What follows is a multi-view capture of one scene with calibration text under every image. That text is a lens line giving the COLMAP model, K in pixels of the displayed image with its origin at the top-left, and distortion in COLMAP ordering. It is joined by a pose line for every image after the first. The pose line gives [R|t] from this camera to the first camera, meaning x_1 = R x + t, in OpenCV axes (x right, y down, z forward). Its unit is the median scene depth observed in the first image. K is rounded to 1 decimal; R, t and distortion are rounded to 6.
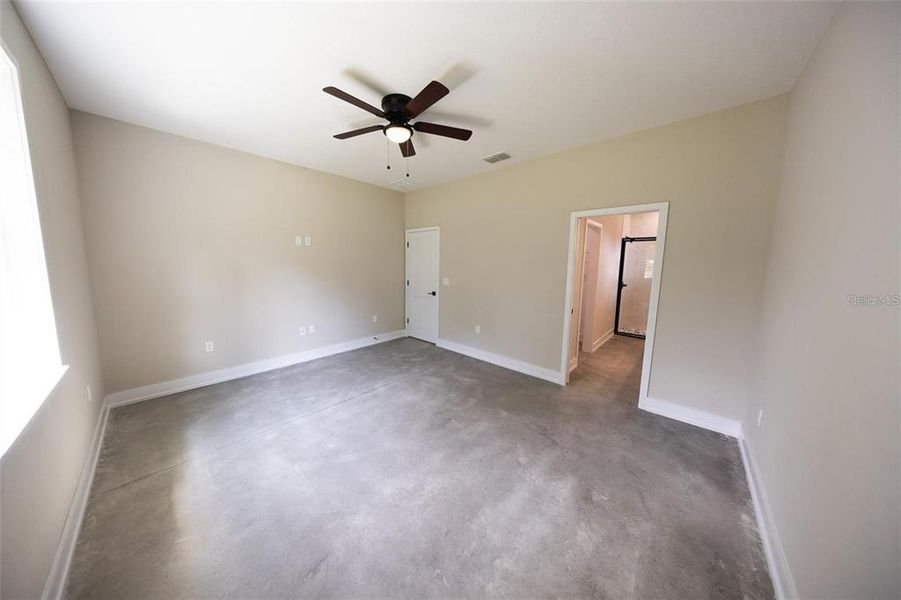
lens RADIAL K [[273.6, 0, 447.4], [0, 273.6, 300.8], [0, 0, 1]] dist [0.000466, 0.000032]
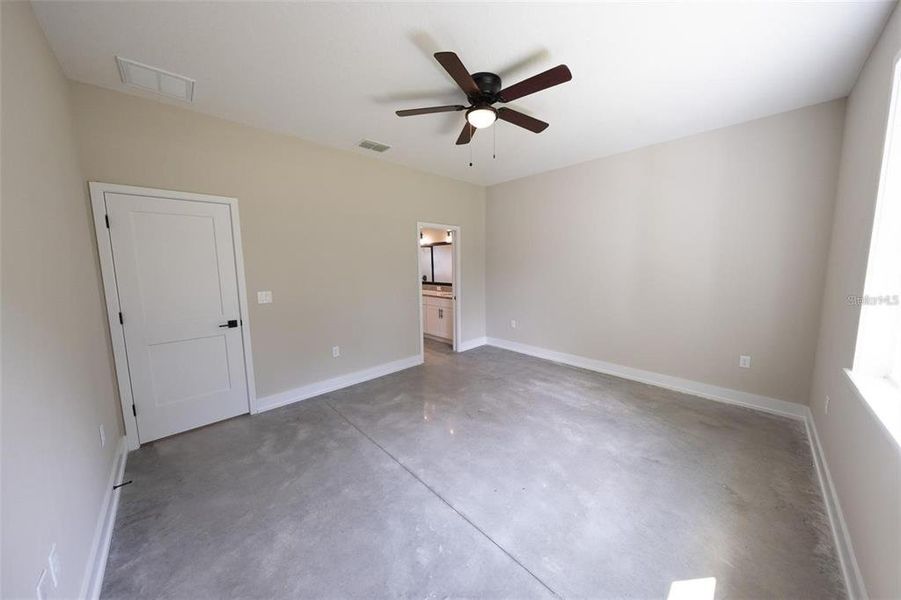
lens RADIAL K [[296.6, 0, 449.6], [0, 296.6, 300.0], [0, 0, 1]] dist [0.011557, -0.000023]
pose [[0.069570, -0.142180, 0.987393, -0.983438], [0.154765, 0.979345, 0.130116, -0.138866], [-0.985499, 0.143761, 0.090137, 0.876791]]
